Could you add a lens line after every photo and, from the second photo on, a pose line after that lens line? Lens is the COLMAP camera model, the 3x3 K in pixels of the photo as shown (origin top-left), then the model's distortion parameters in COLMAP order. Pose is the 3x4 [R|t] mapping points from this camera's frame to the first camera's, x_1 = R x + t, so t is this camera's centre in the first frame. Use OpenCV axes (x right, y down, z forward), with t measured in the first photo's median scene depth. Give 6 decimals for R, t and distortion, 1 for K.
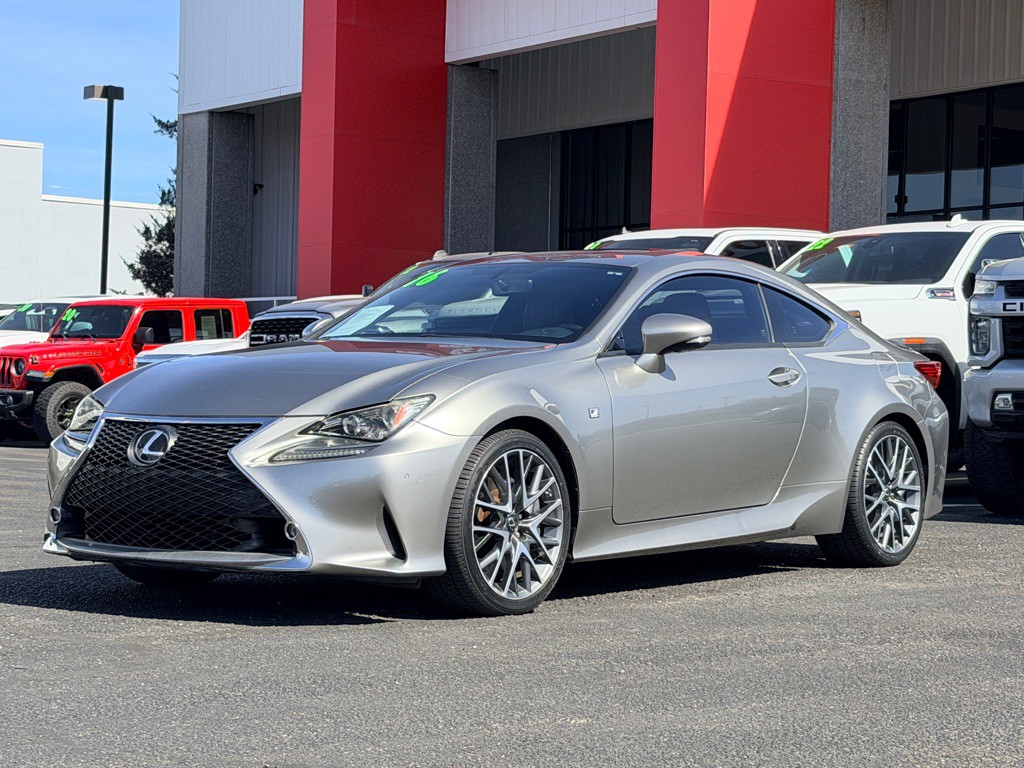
lens RADIAL K [[2183.2, 0, 513.4], [0, 2183.2, 409.2], [0, 0, 1]] dist [0.115159, 0.264016]
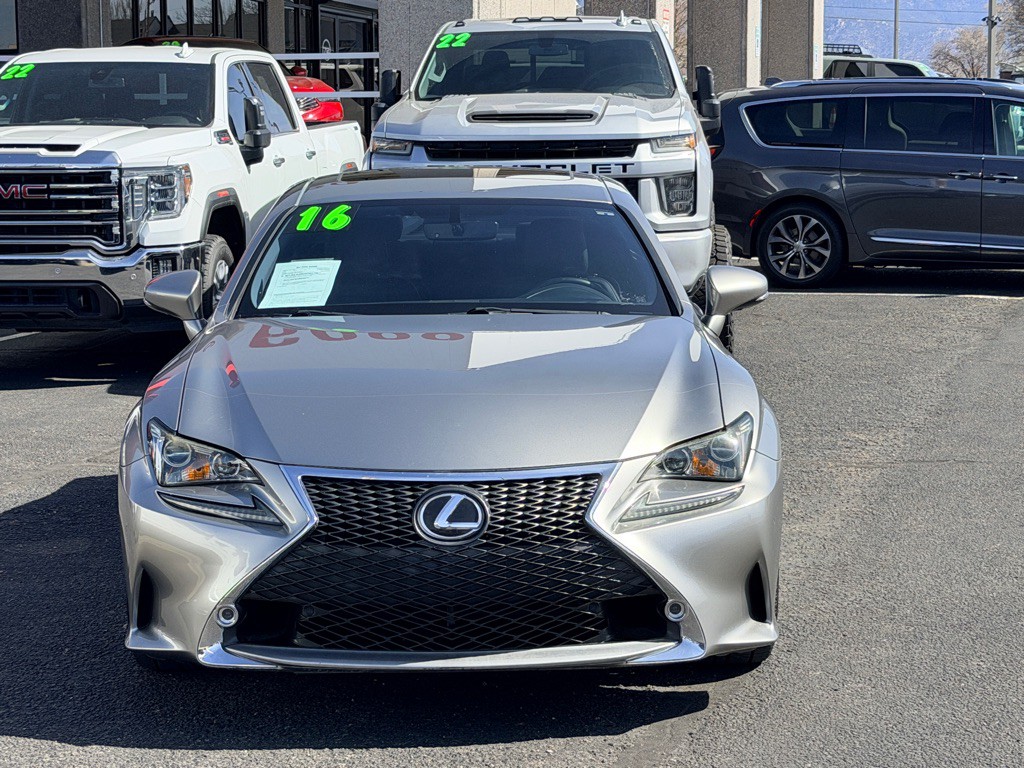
lens RADIAL K [[2227.1, 0, 512.8], [0, 2227.1, 387.5], [0, 0, 1]] dist [0.133433, 0.080080]
pose [[0.788933, -0.091080, 0.607691, -0.300412], [0.026214, 0.993042, 0.114804, -0.056010], [-0.613919, -0.074643, 0.785832, 0.199149]]
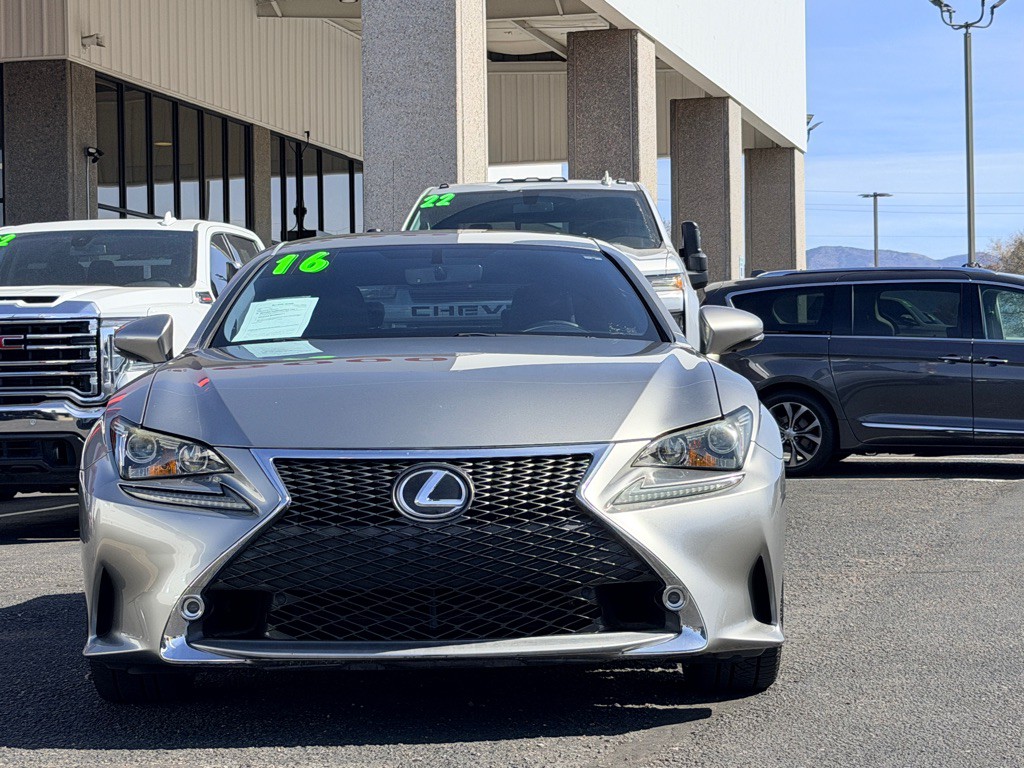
lens RADIAL K [[2227.1, 0, 512.8], [0, 2227.1, 387.5], [0, 0, 1]] dist [0.133433, 0.080080]
pose [[0.785160, -0.022970, 0.618867, -0.289428], [0.034848, 0.999367, -0.007119, -0.005271], [-0.618312, 0.027156, 0.785463, 0.214916]]
